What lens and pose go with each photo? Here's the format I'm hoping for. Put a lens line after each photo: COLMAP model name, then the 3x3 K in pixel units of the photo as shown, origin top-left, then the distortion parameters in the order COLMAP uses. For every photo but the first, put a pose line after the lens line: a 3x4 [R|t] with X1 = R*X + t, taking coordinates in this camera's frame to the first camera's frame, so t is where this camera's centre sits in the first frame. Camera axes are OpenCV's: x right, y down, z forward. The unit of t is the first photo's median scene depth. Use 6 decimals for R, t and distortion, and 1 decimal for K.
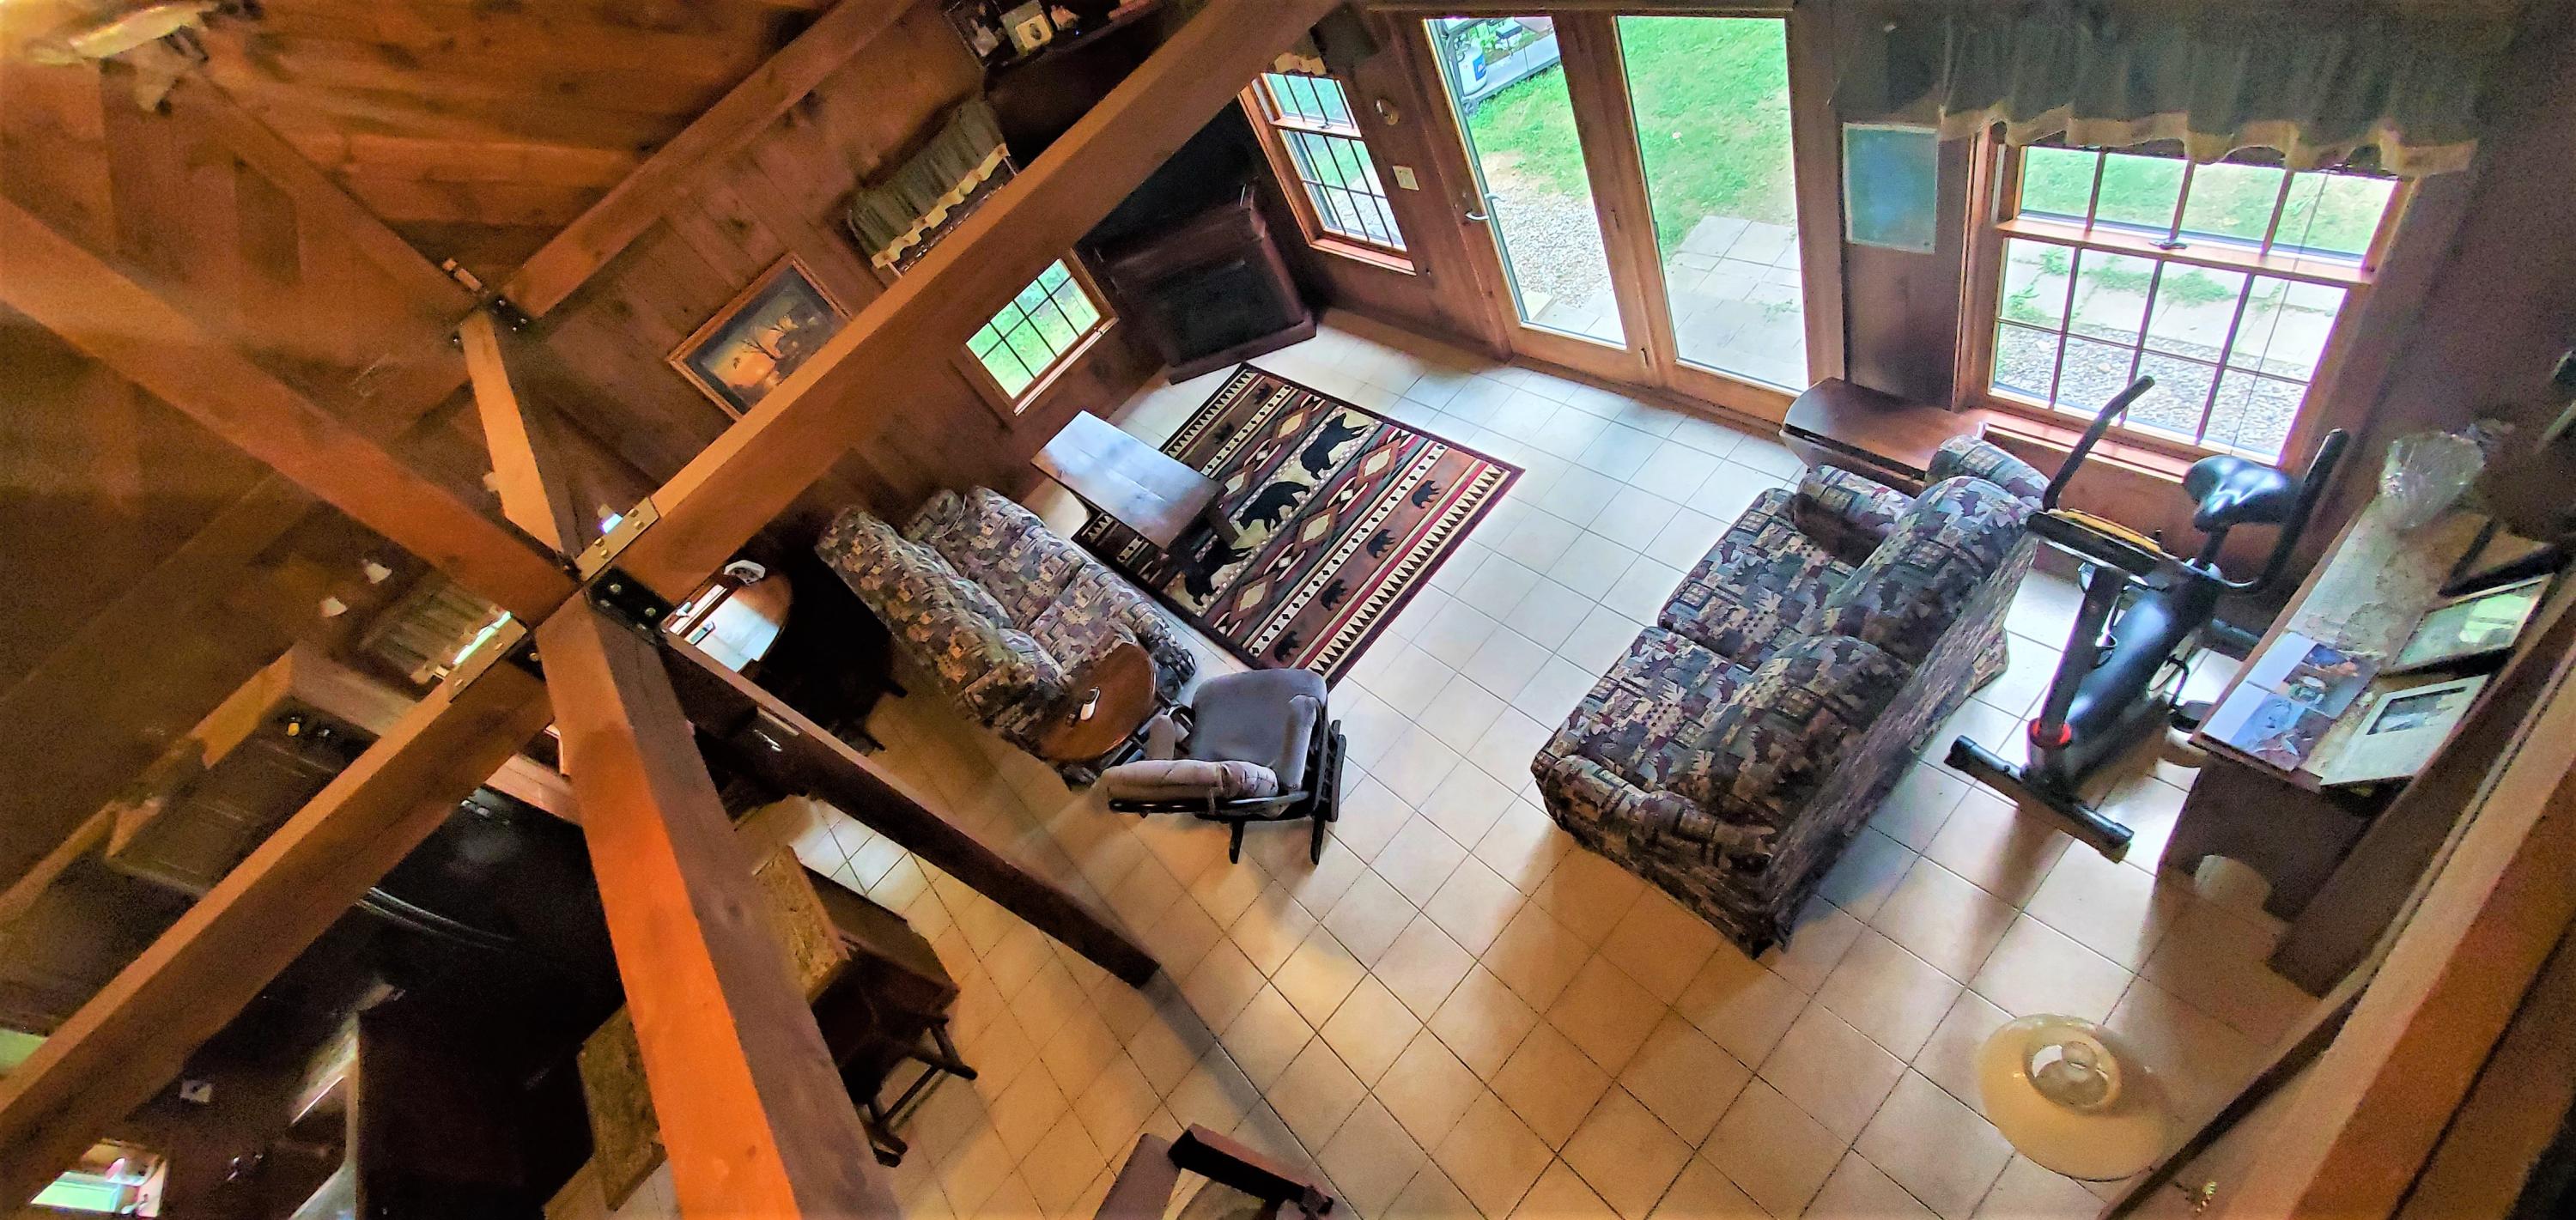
lens RADIAL K [[1022.3, 0, 1284.7], [0, 1022.3, 617.8], [0, 0, 1]] dist [-0.002721, -0.000916]
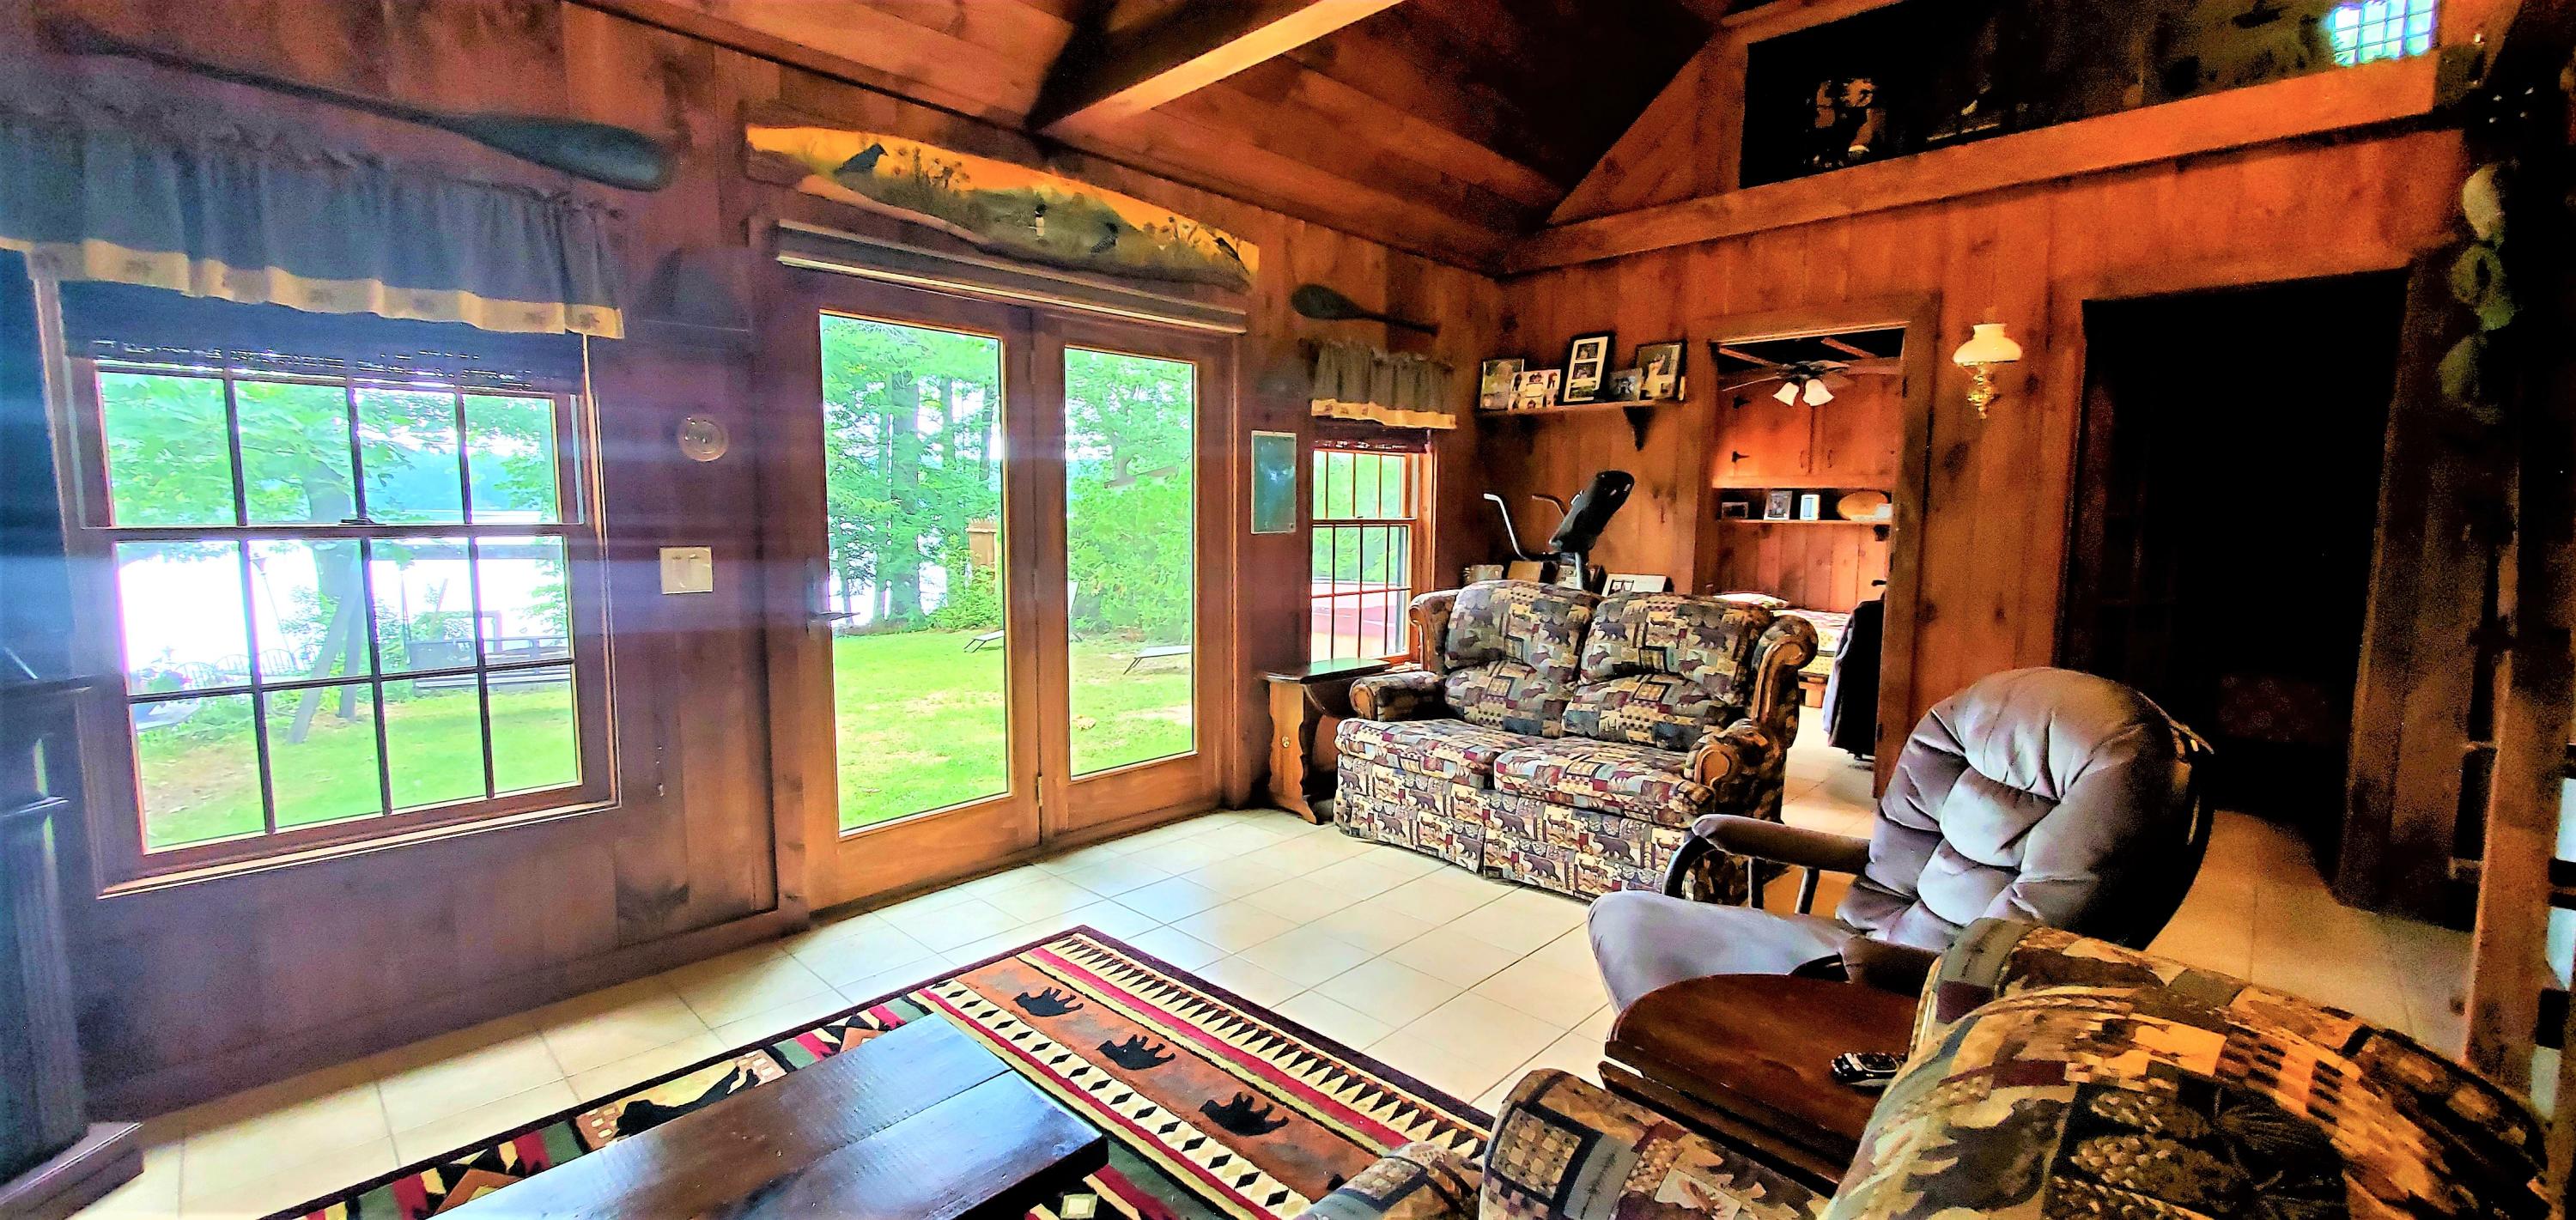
lens RADIAL K [[1022.3, 0, 1272.8], [0, 1022.3, 605.7], [0, 0, 1]] dist [-0.002721, -0.000916]
pose [[-0.061995, 0.311174, 0.948329, -0.402169], [0.790883, 0.594904, -0.143503, -0.076883], [-0.608819, 0.741121, -0.282983, 0.909852]]
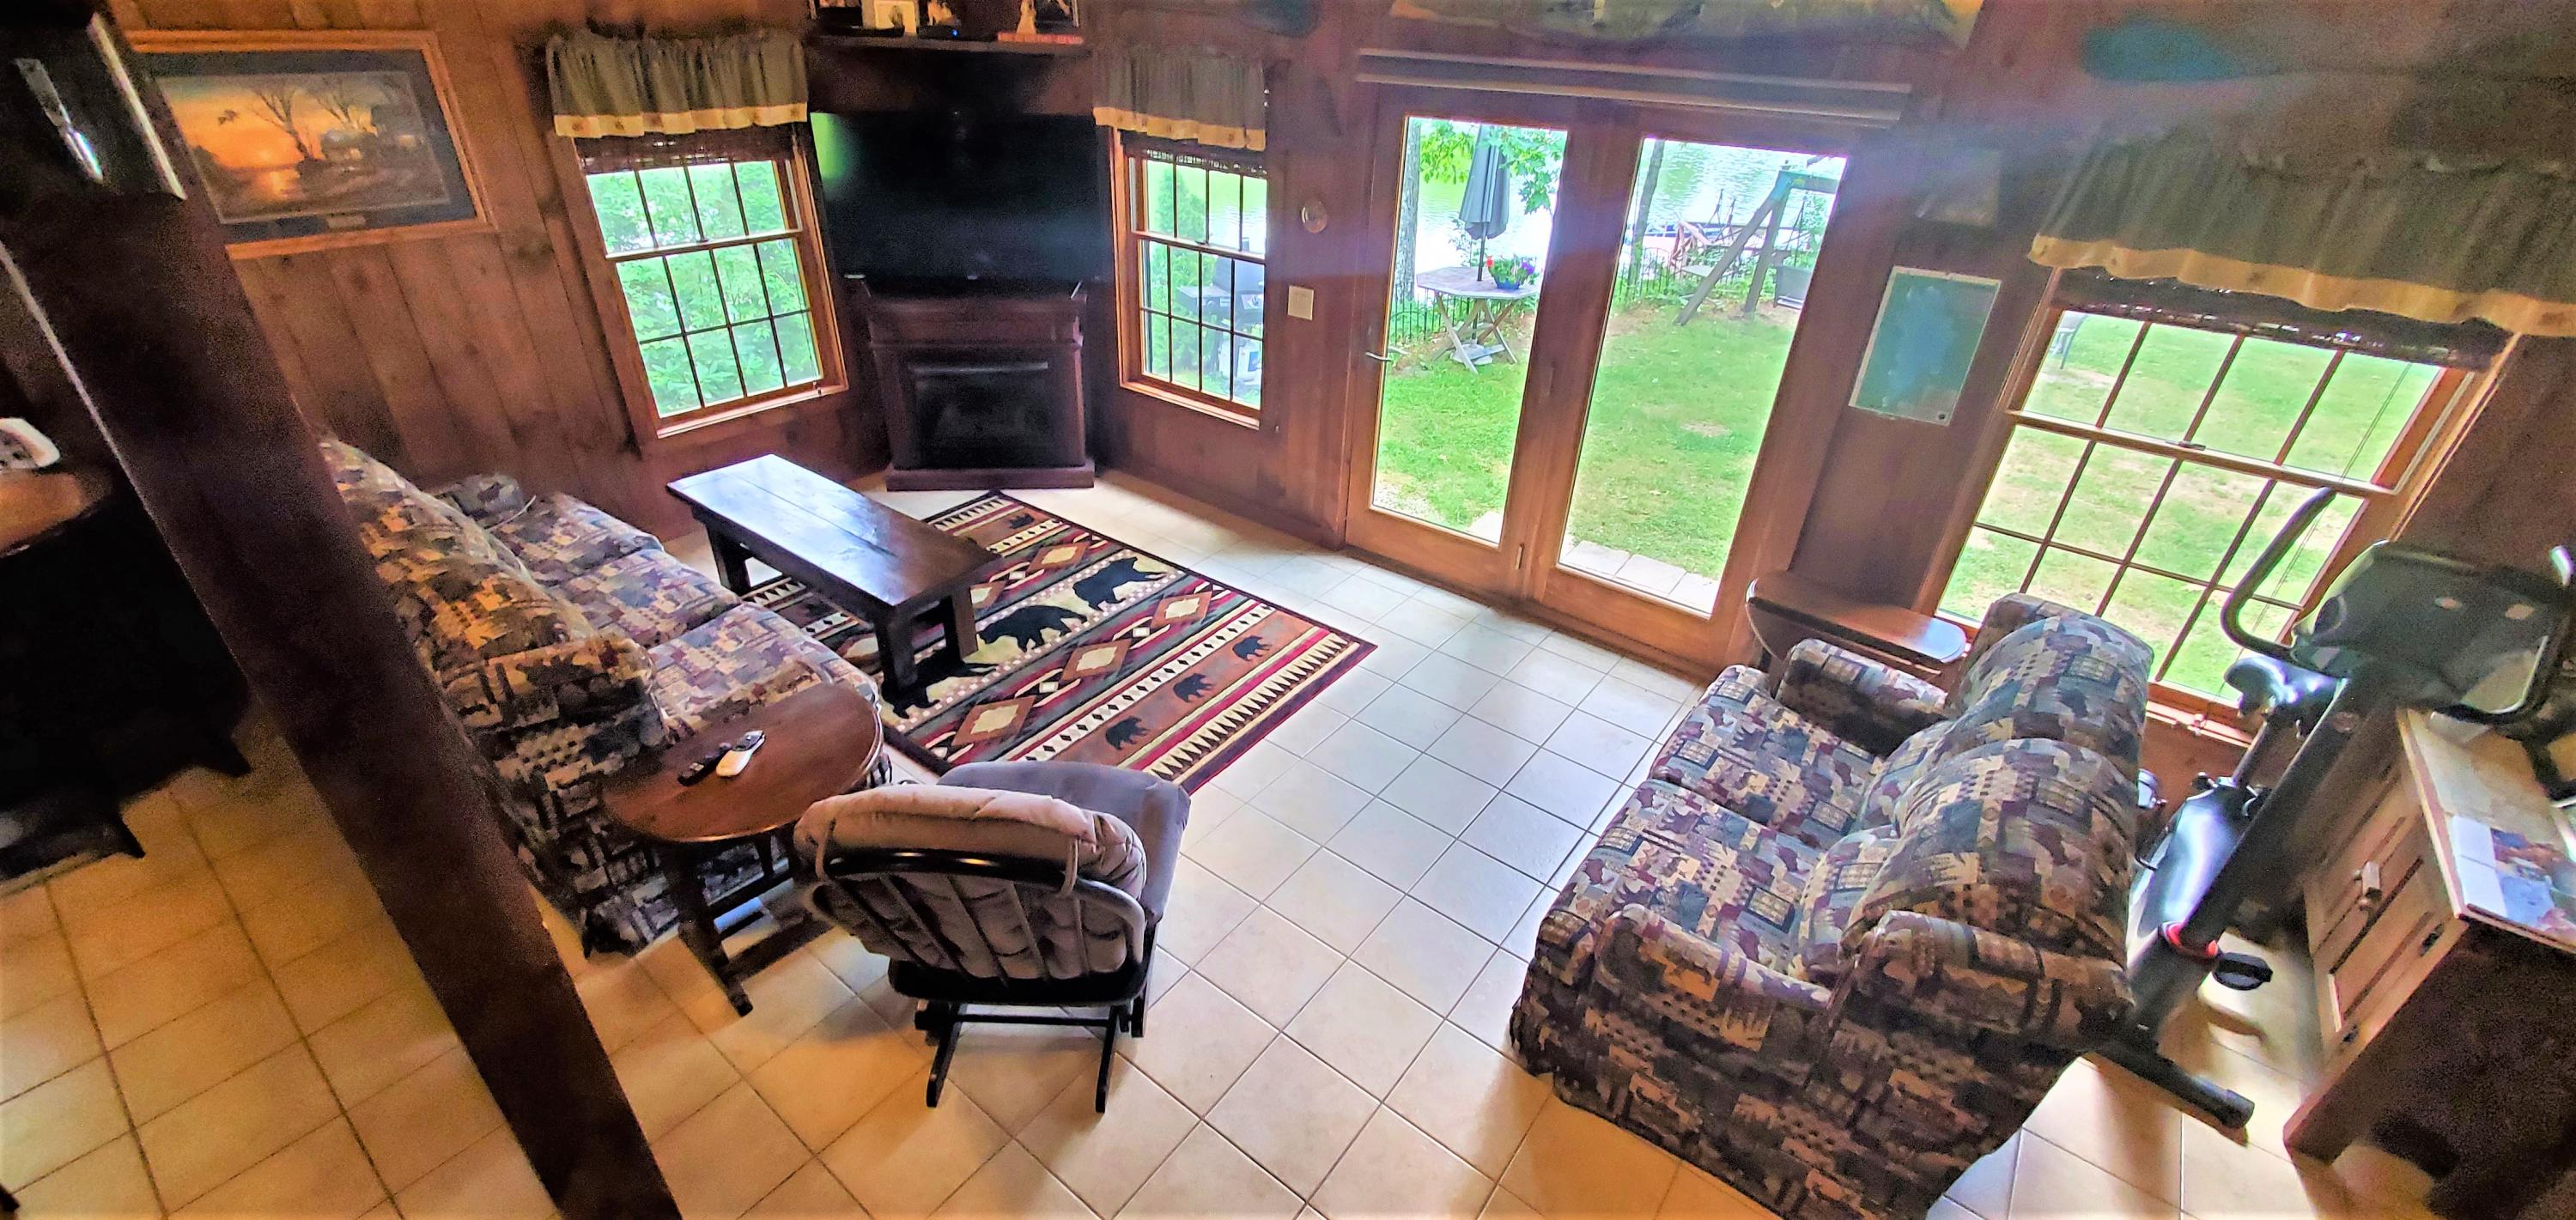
lens RADIAL K [[1022.3, 0, 1279.2], [0, 1022.3, 614.5], [0, 0, 1]] dist [-0.002721, -0.000916]
pose [[0.882226, 0.296082, 0.366078, -0.132207], [-0.129836, 0.900365, -0.415313, 0.171621], [-0.452570, 0.318870, 0.832768, 0.328755]]
